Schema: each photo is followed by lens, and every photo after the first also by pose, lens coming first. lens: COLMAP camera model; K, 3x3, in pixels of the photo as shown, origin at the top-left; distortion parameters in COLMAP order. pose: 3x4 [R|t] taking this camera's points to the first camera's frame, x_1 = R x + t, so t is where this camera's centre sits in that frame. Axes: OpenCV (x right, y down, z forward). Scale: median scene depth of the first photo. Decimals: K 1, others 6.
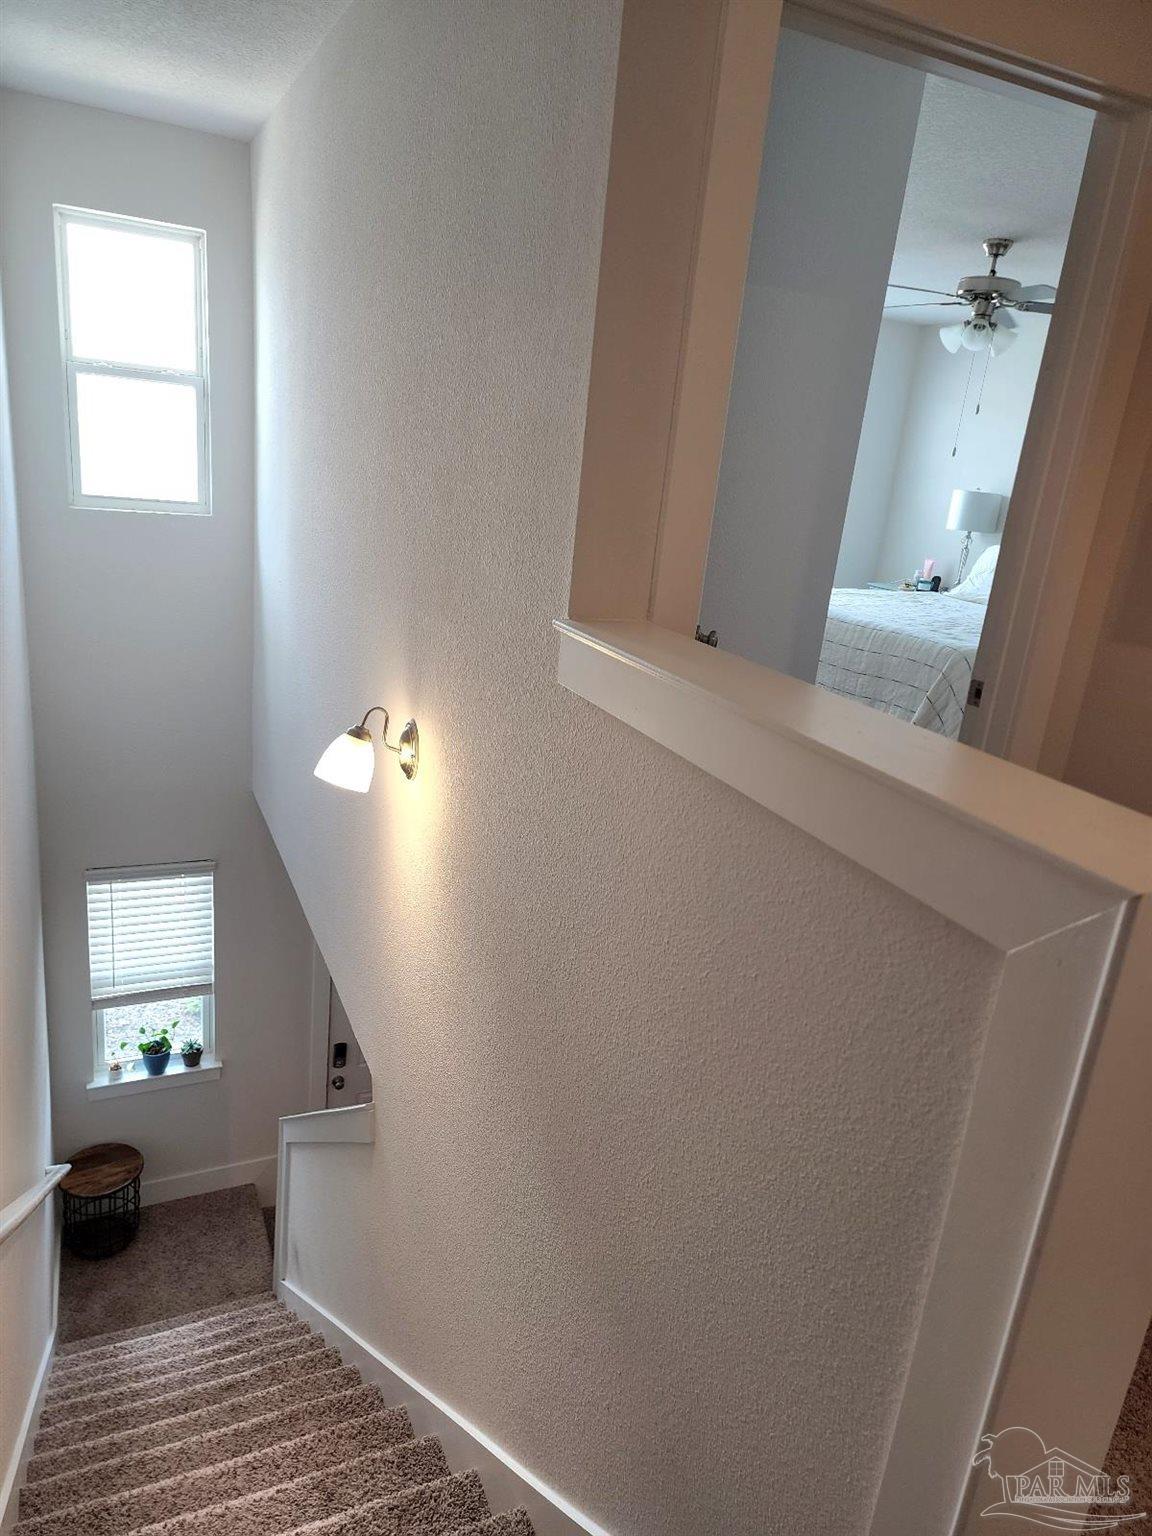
lens RADIAL K [[1028.6, 0, 576.0], [0, 1028.6, 768.0], [0, 0, 1]] dist [0.006899, 0.002389]
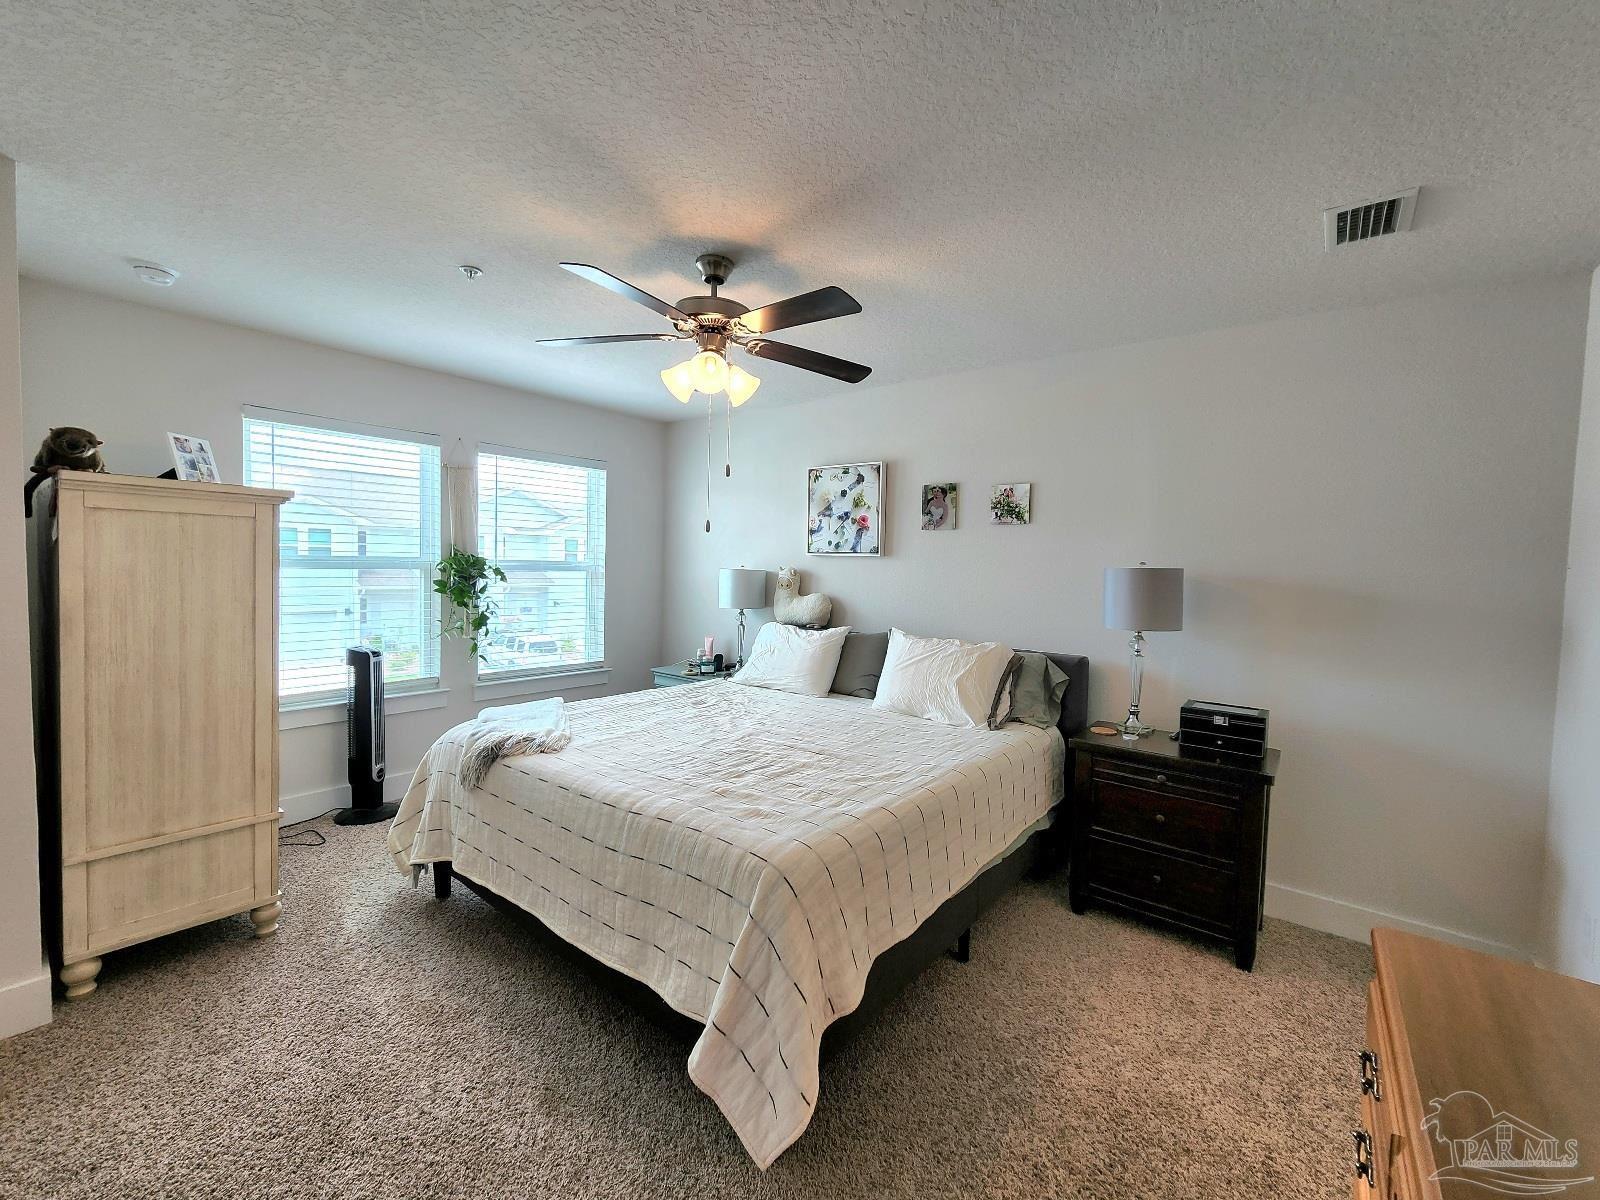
lens RADIAL K [[674.3, 0, 800.0], [0, 674.3, 600.0], [0, 0, 1]] dist [-0.000547, -0.000054]
pose [[0.895924, -0.100043, 0.432796, 0.163181], [0.190024, 0.966977, -0.169844, -0.124315], [-0.401511, 0.234409, 0.885348, 0.429924]]
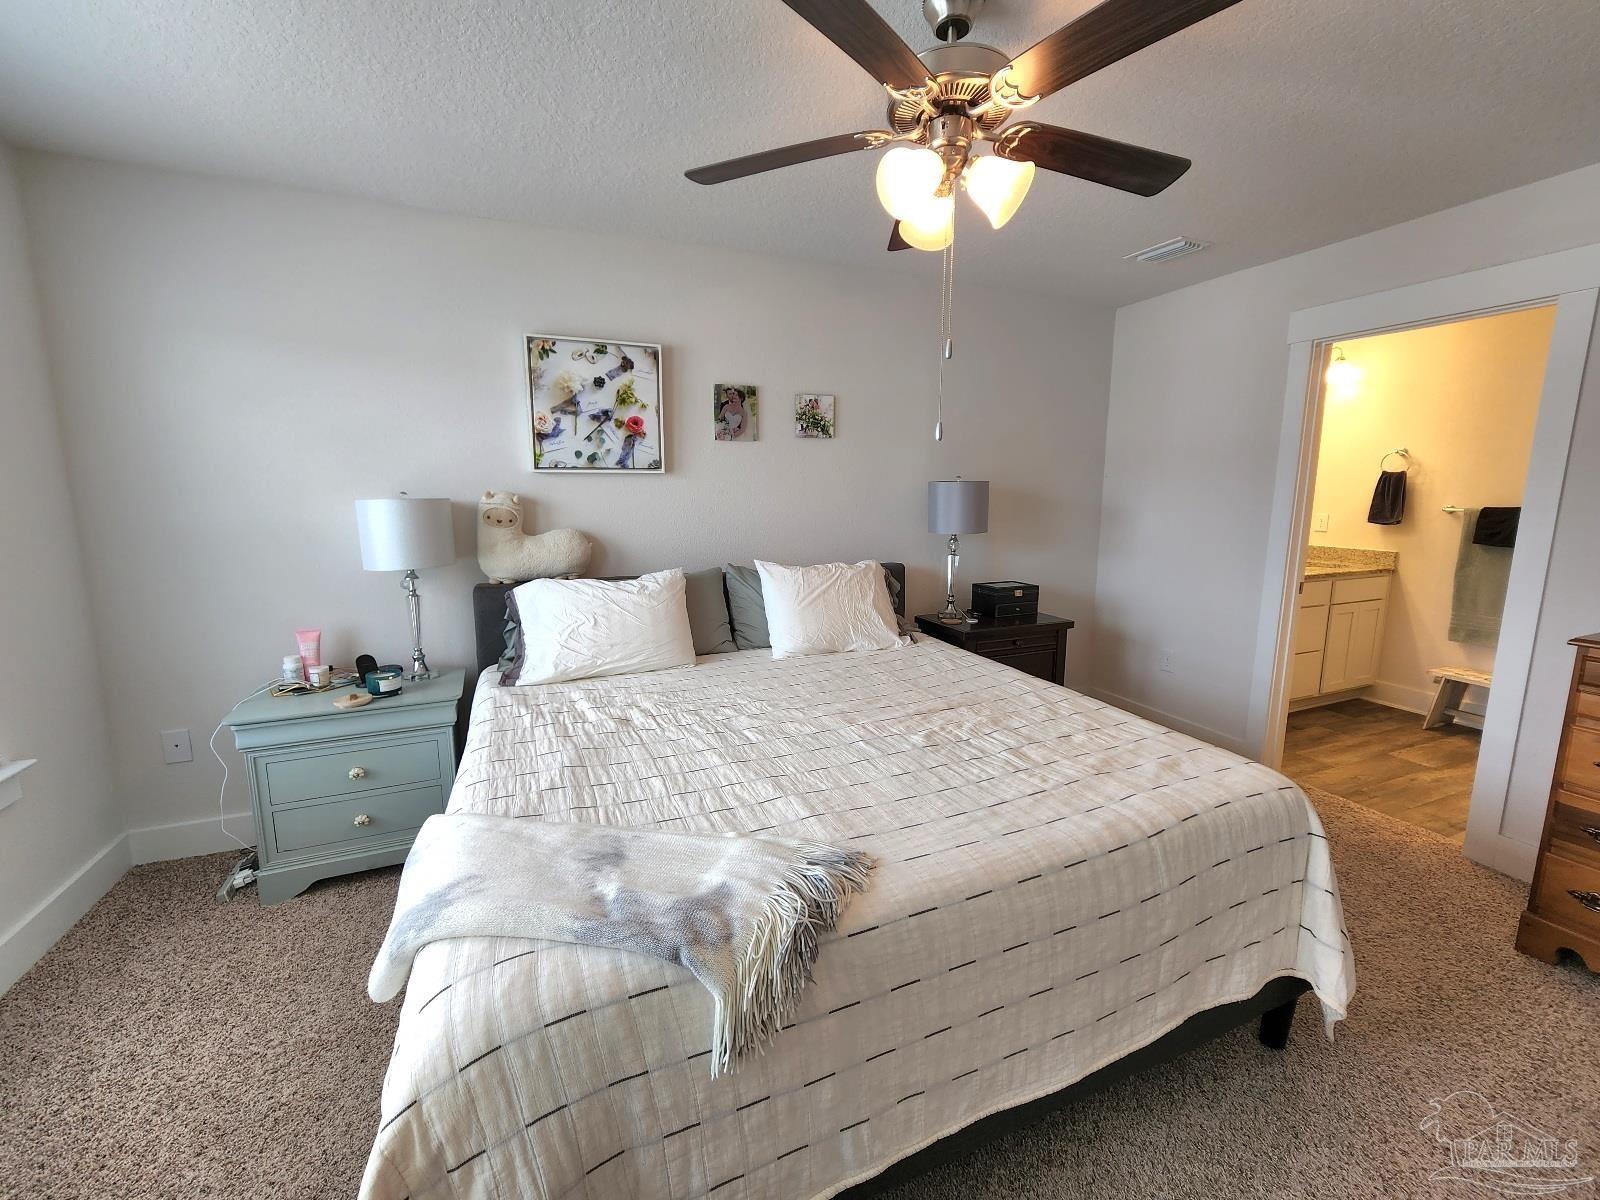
lens RADIAL K [[674.3, 0, 800.0], [0, 674.3, 600.0], [0, 0, 1]] dist [-0.000547, -0.000054]
pose [[0.016666, -0.265693, 0.963914, 0.022457], [0.296396, 0.922029, 0.249024, -0.258584], [-0.954920, 0.281550, 0.094117, 0.818675]]
